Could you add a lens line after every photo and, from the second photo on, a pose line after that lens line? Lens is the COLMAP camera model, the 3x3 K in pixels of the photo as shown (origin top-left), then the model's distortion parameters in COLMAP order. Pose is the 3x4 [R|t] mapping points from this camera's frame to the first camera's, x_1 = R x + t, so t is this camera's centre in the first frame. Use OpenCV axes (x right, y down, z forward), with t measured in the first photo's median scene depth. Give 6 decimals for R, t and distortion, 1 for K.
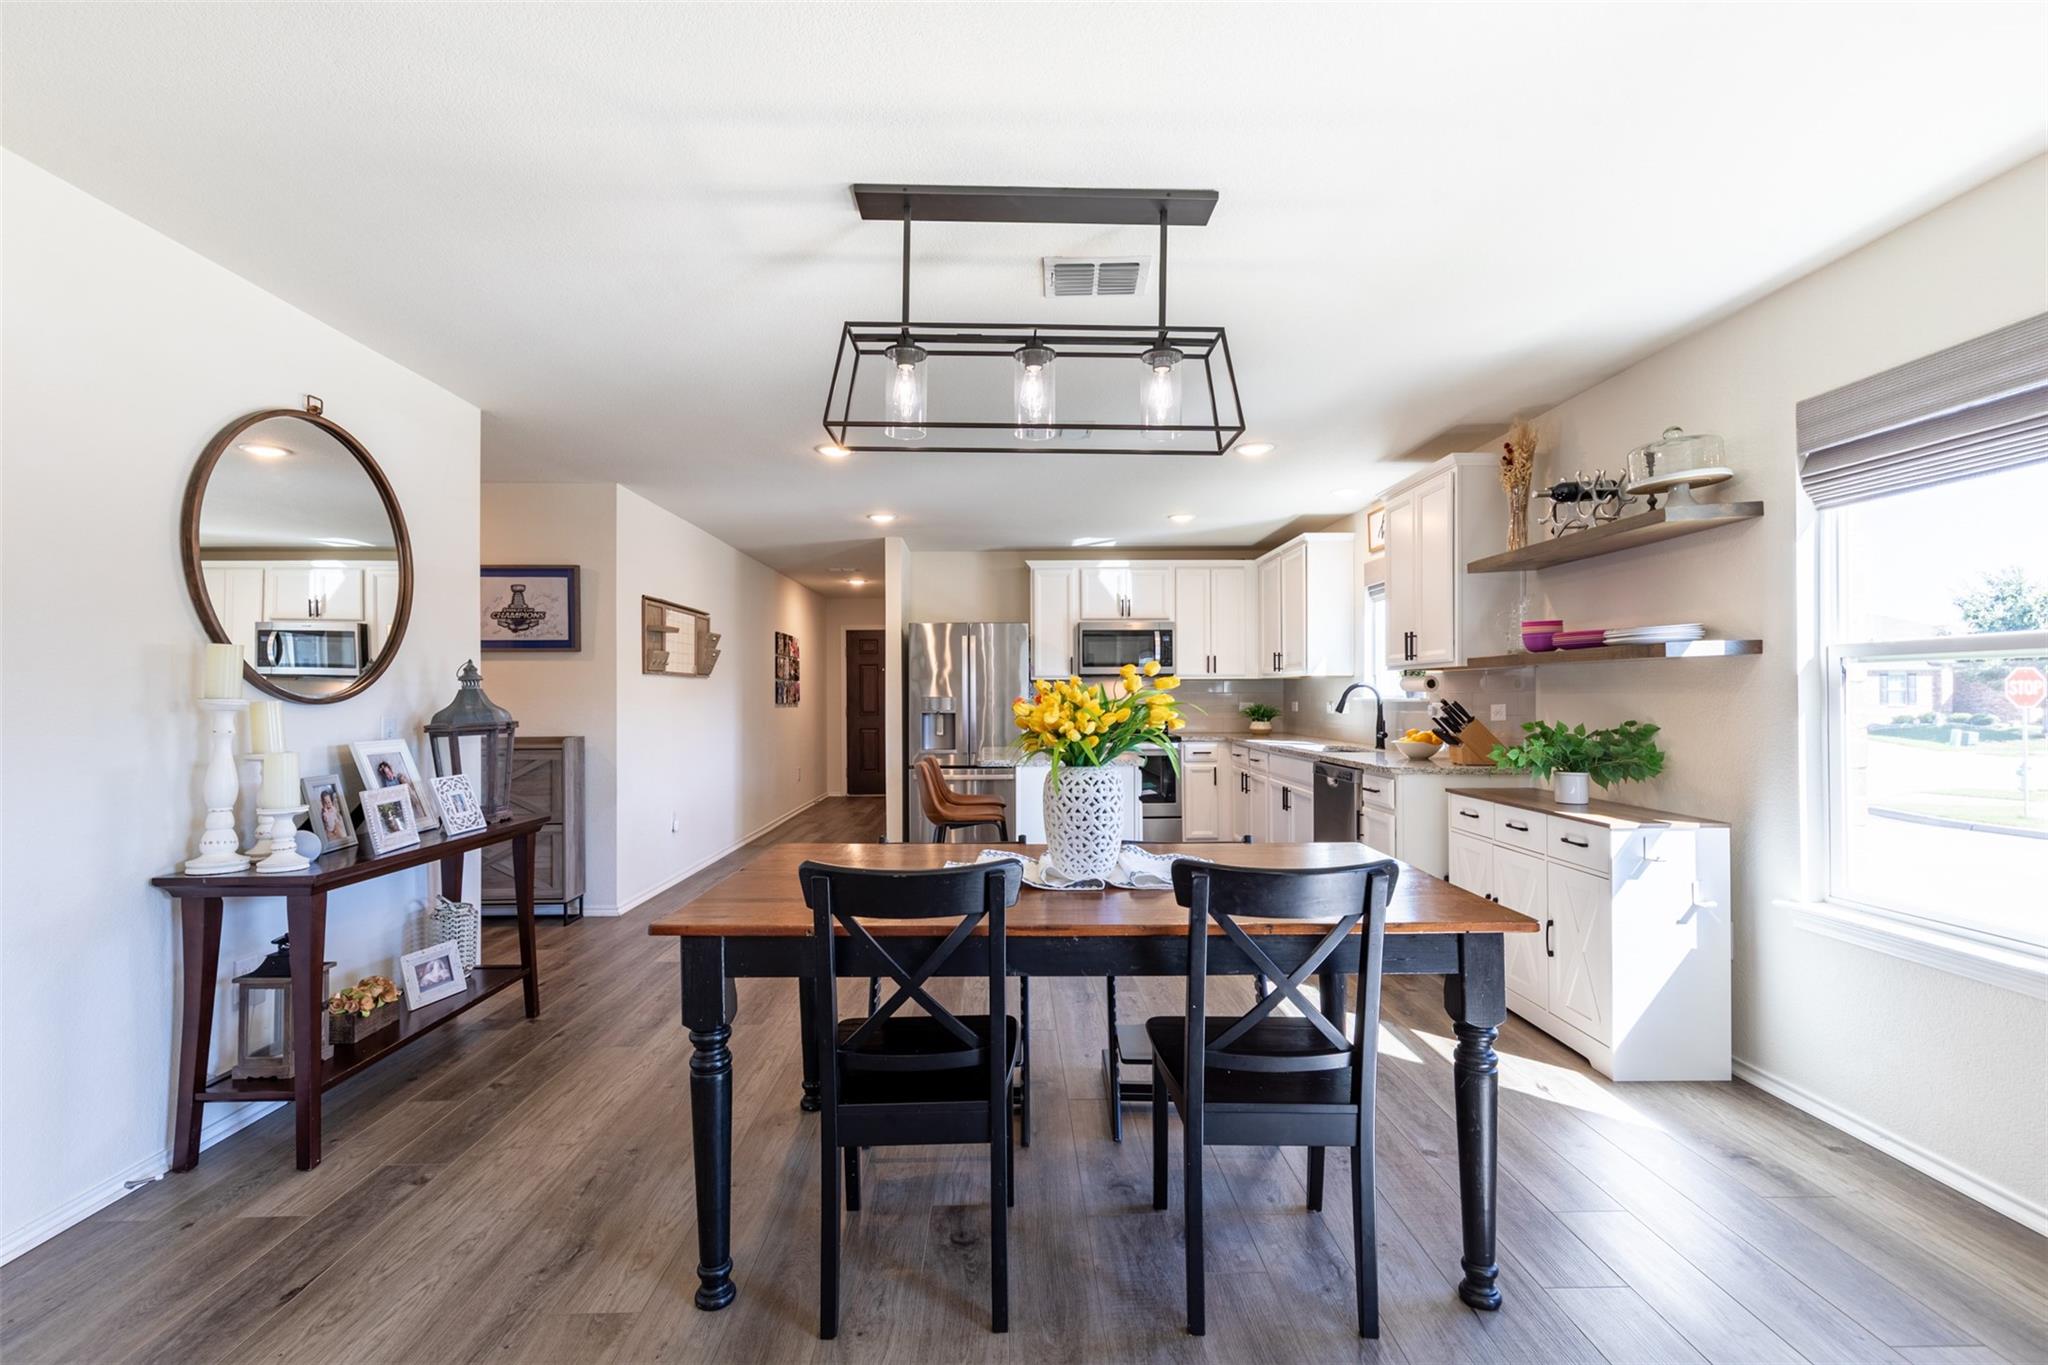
lens RADIAL K [[914.1, 0, 1021.0], [0, 914.1, 691.5], [0, 0, 1]] dist [0.007938, -0.003099]
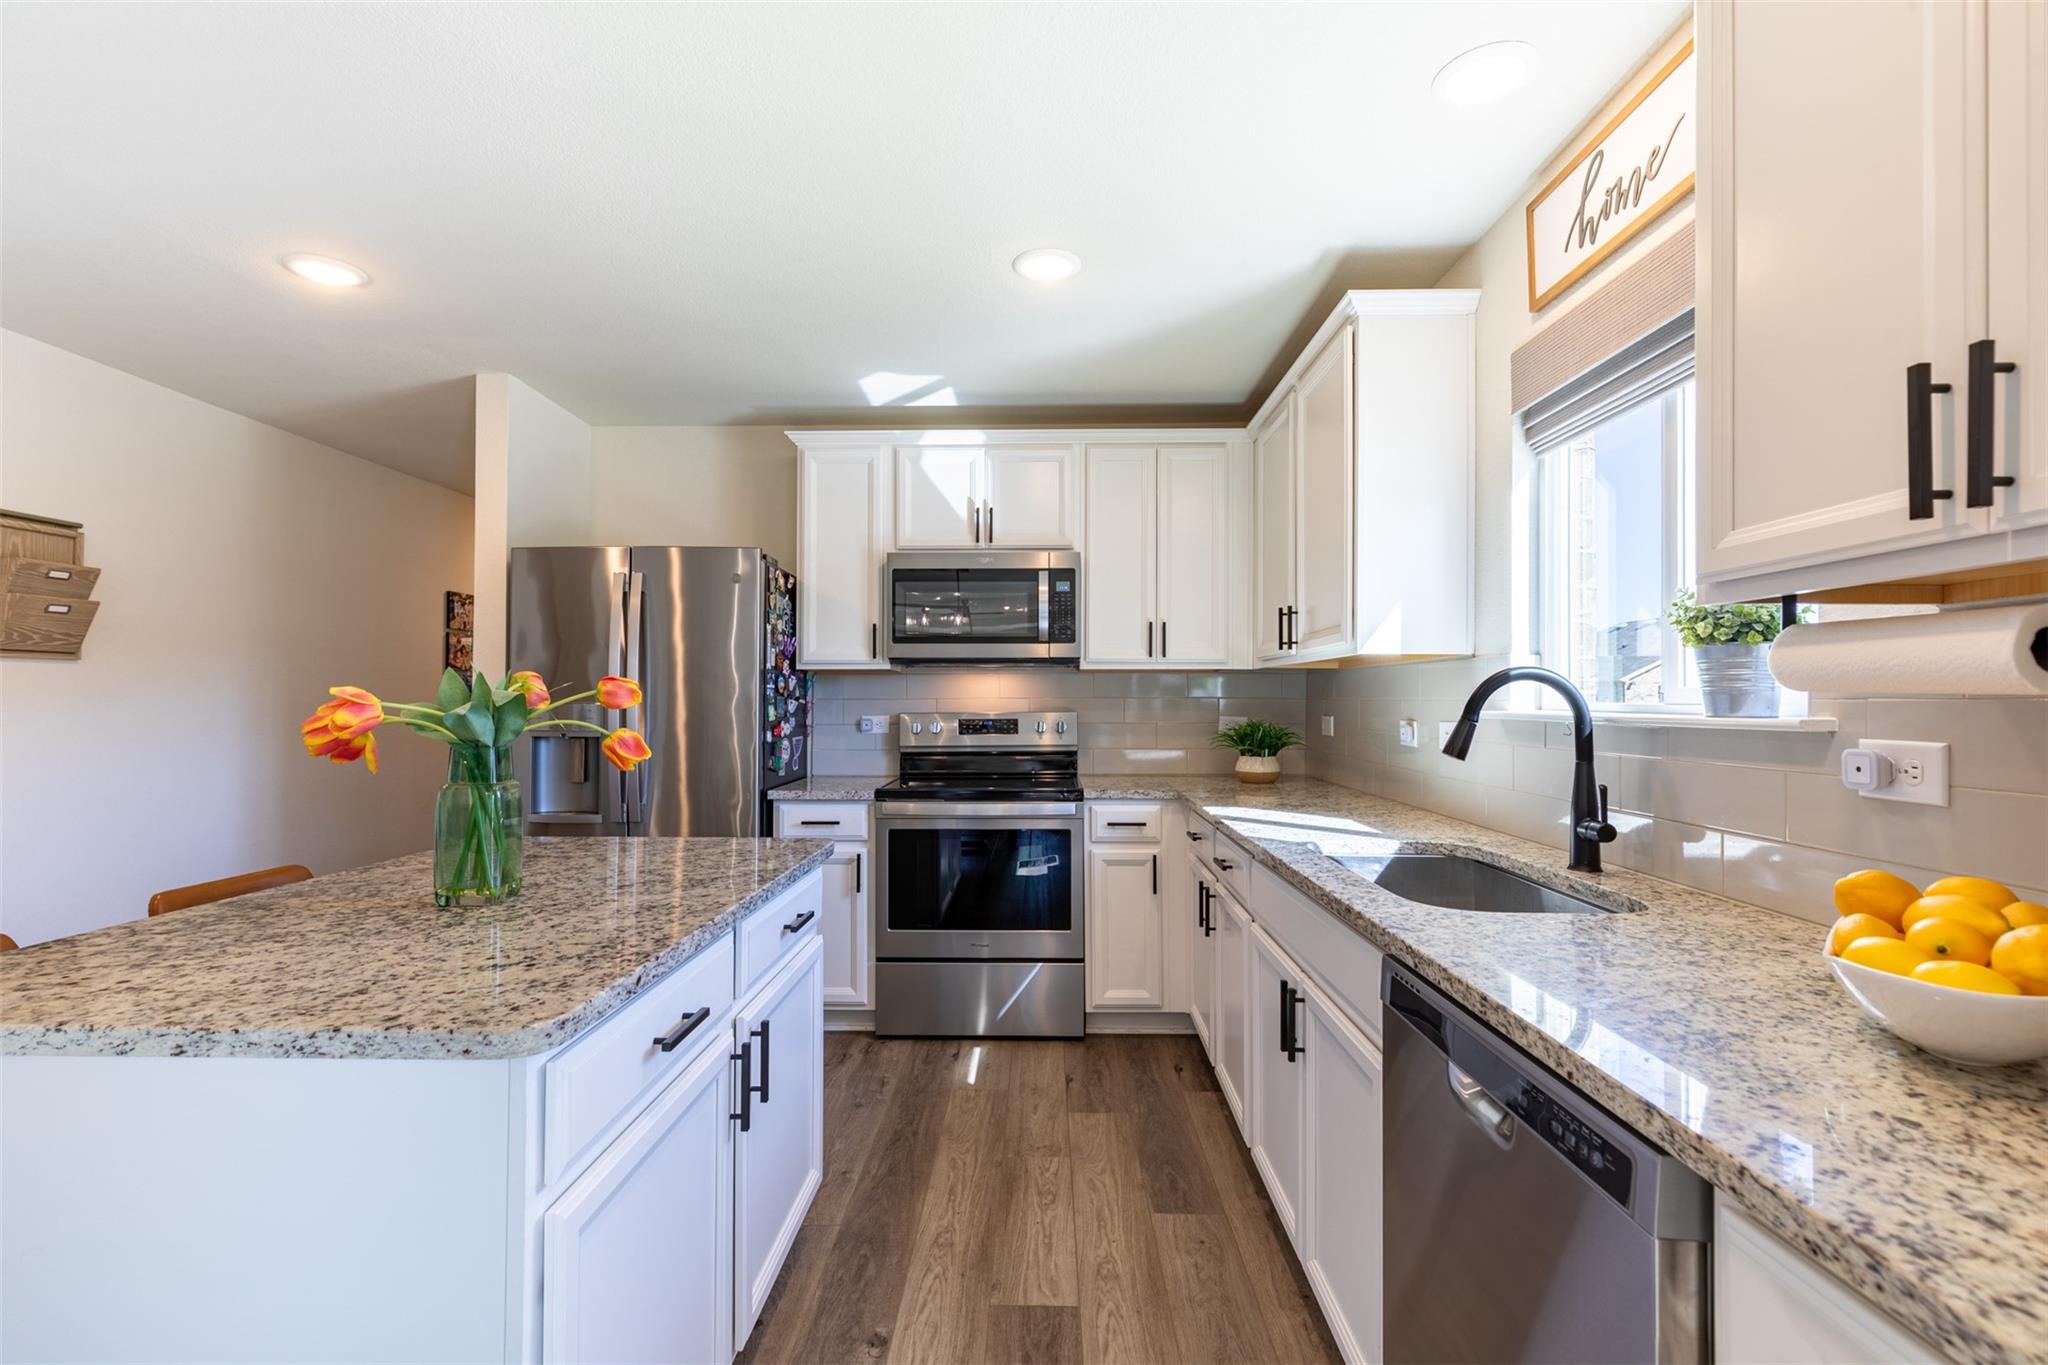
lens RADIAL K [[914.1, 0, 1016.1], [0, 914.1, 689.0], [0, 0, 1]] dist [0.007938, -0.003099]
pose [[0.998882, 0.003821, -0.047109, 0.253187], [-0.004177, 0.999963, -0.007465, 0.001893], [0.047078, 0.007653, 0.998862, 0.818630]]
